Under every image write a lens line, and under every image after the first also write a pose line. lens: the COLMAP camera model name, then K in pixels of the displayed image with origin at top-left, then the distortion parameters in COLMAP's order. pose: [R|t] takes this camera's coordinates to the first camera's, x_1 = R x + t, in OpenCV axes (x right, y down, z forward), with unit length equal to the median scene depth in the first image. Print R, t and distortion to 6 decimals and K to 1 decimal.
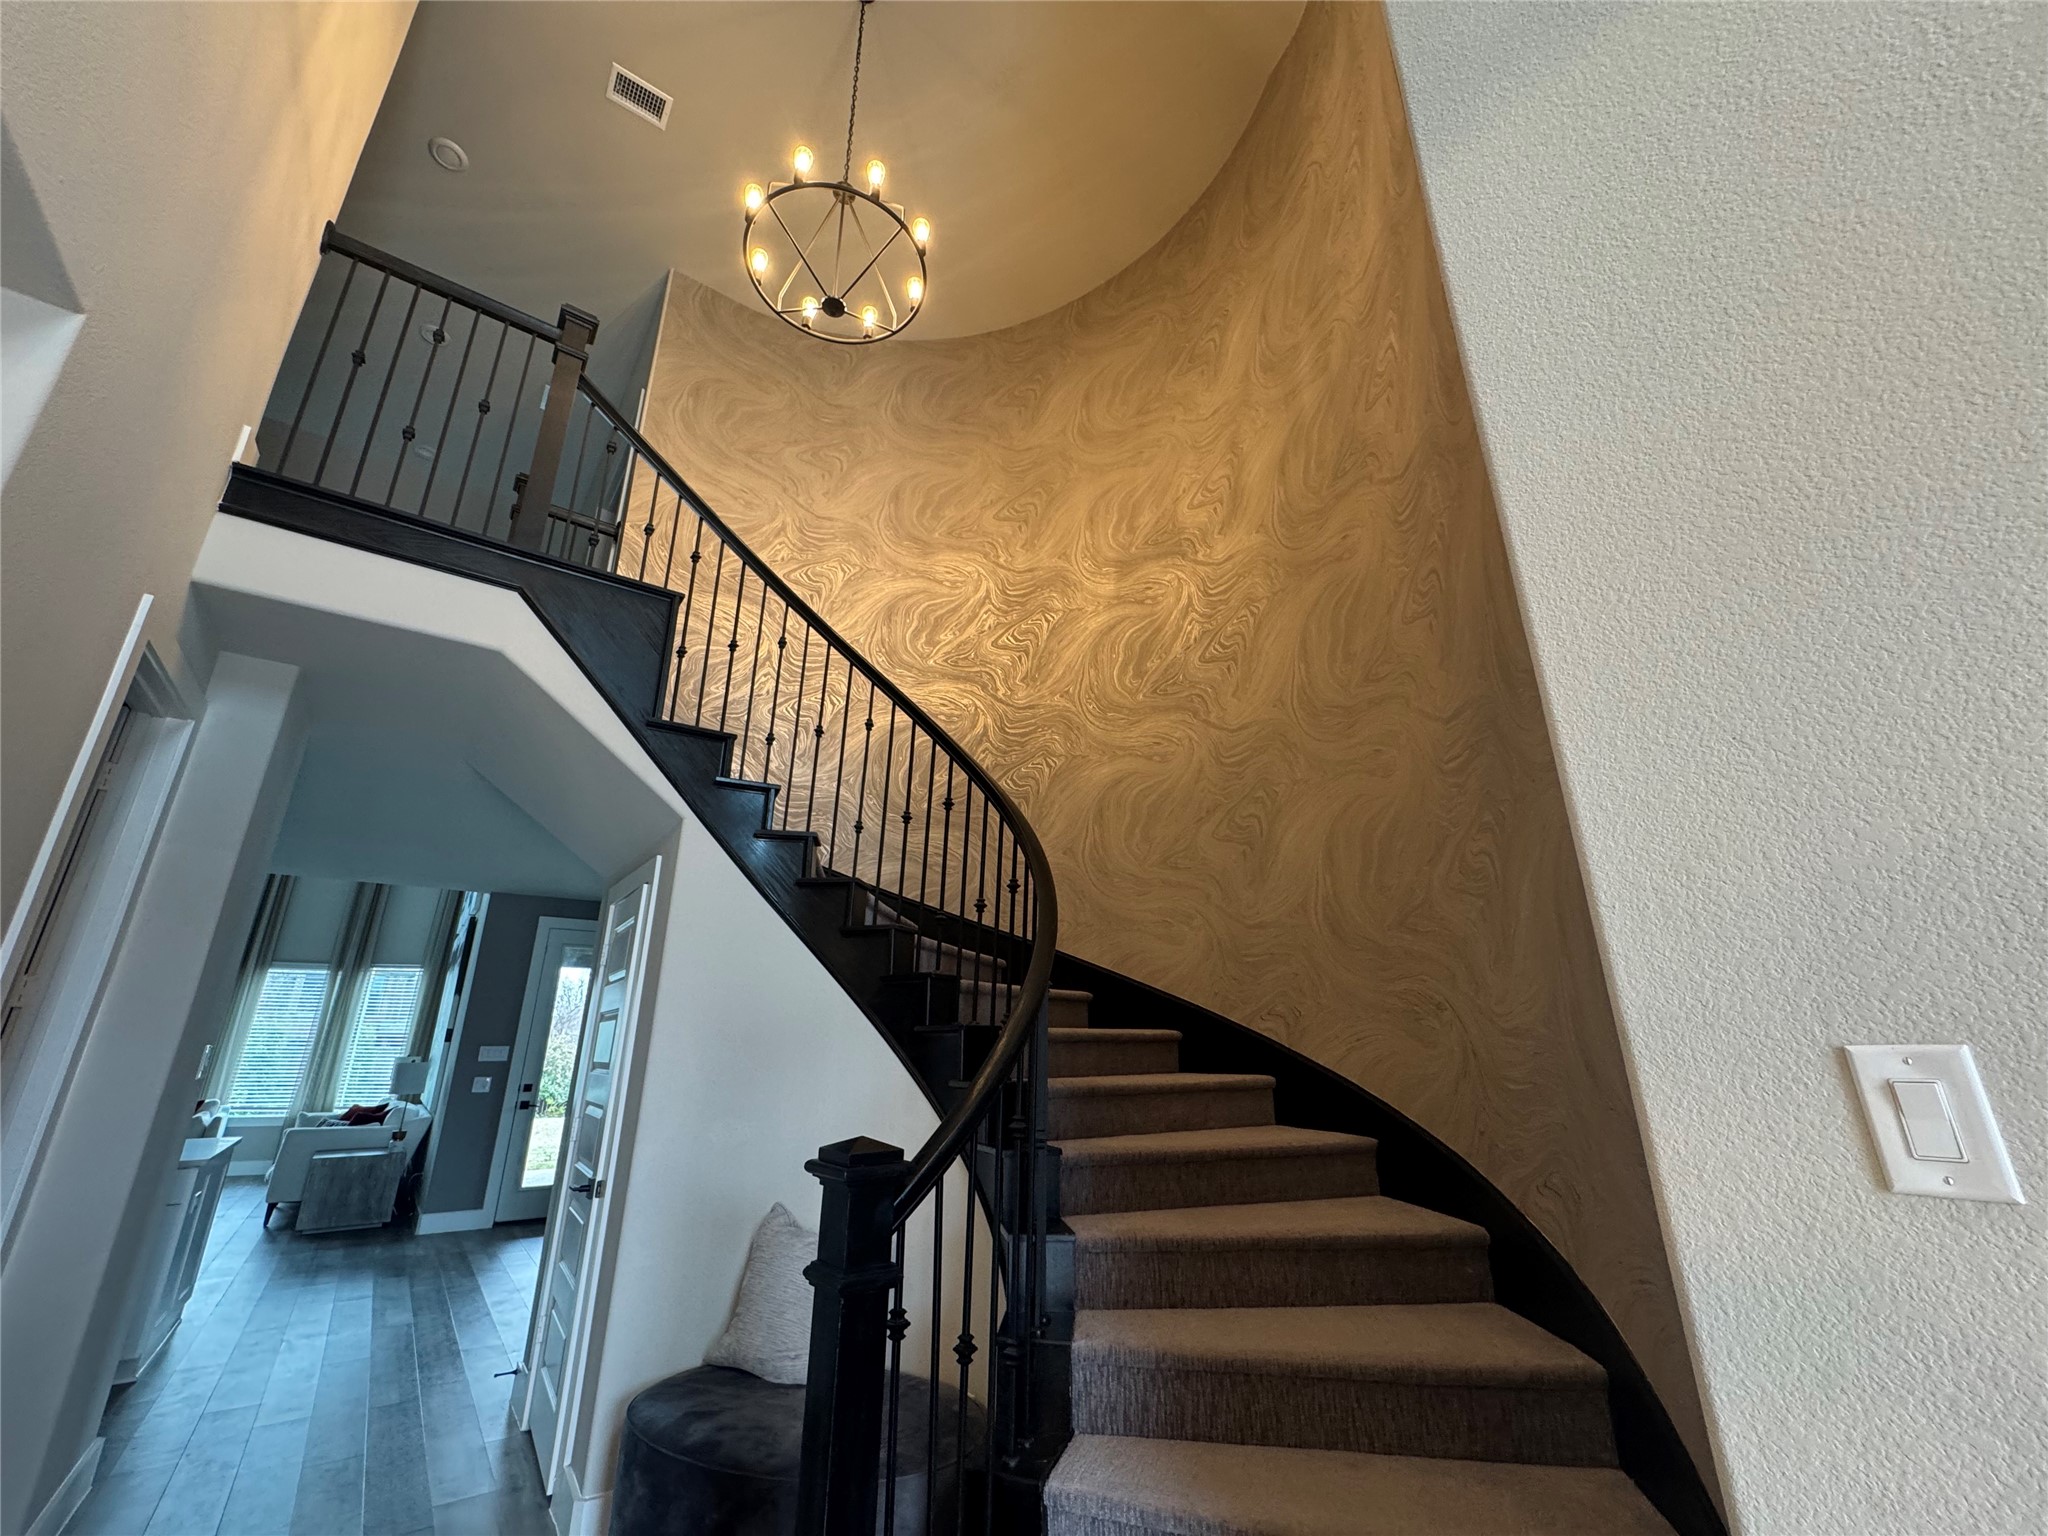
lens RADIAL K [[820.0, 0, 1024.1], [0, 820.0, 770.2], [0, 0, 1]] dist [0.001201, 0.001043]
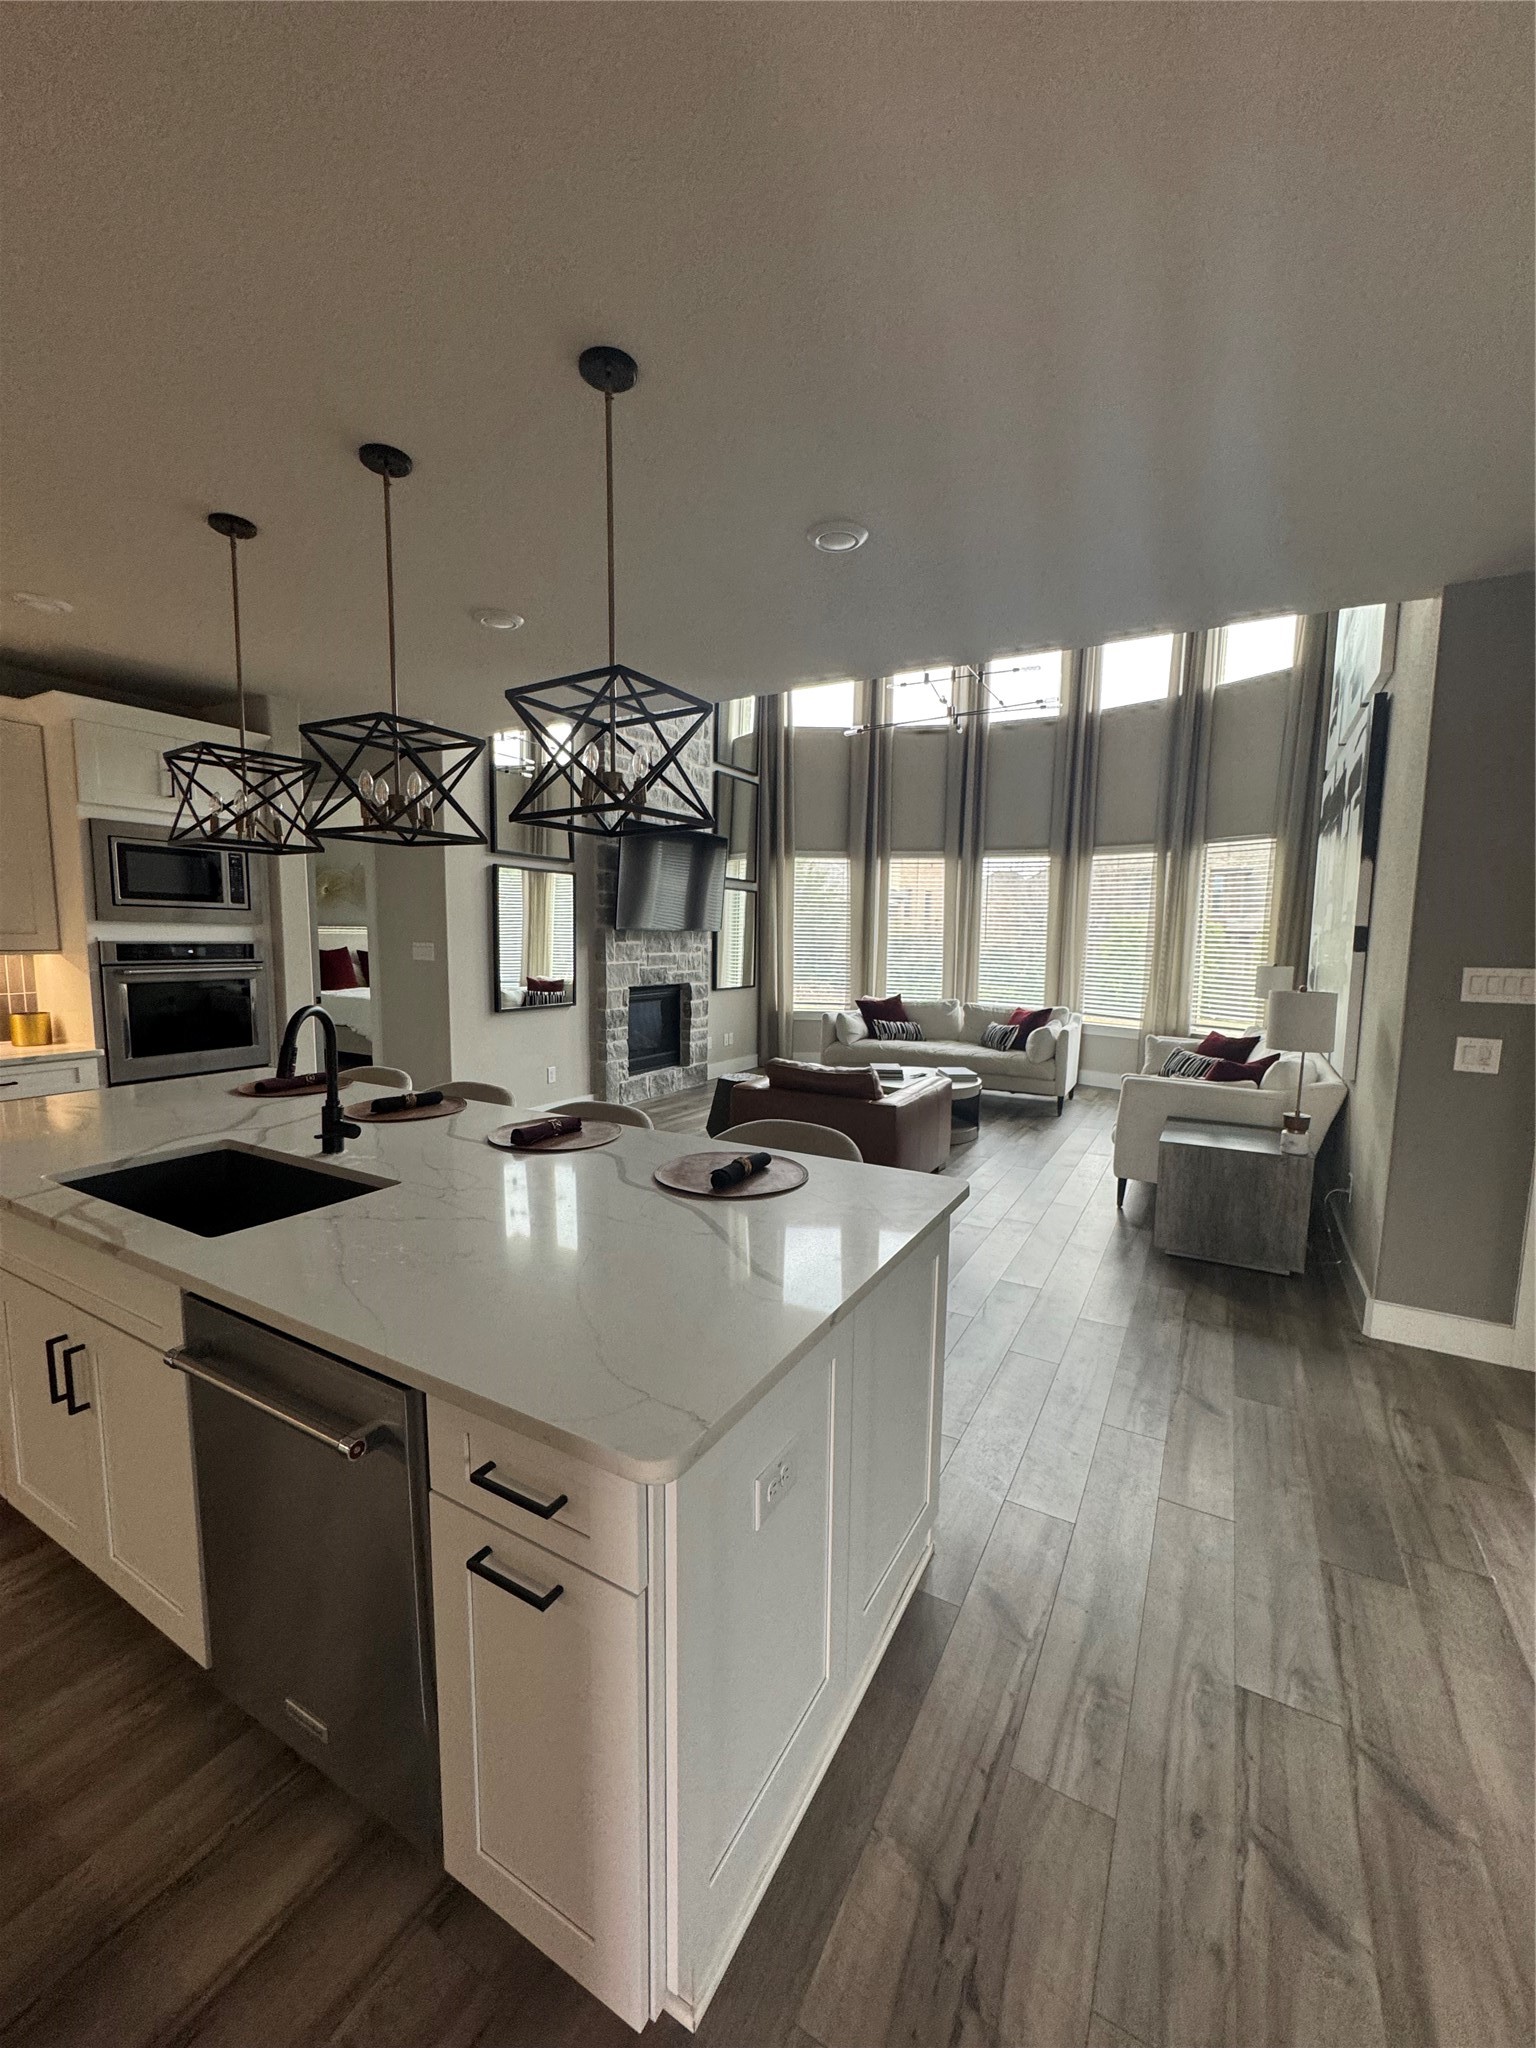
lens RADIAL K [[820.0, 0, 765.5], [0, 820.0, 1026.8], [0, 0, 1]] dist [0.001201, 0.001043]
pose [[0.407503, 0.106195, -0.907008, -0.410465], [0.281169, 0.930376, 0.235255, 0.161748], [0.868841, -0.350890, 0.349272, 0.518803]]
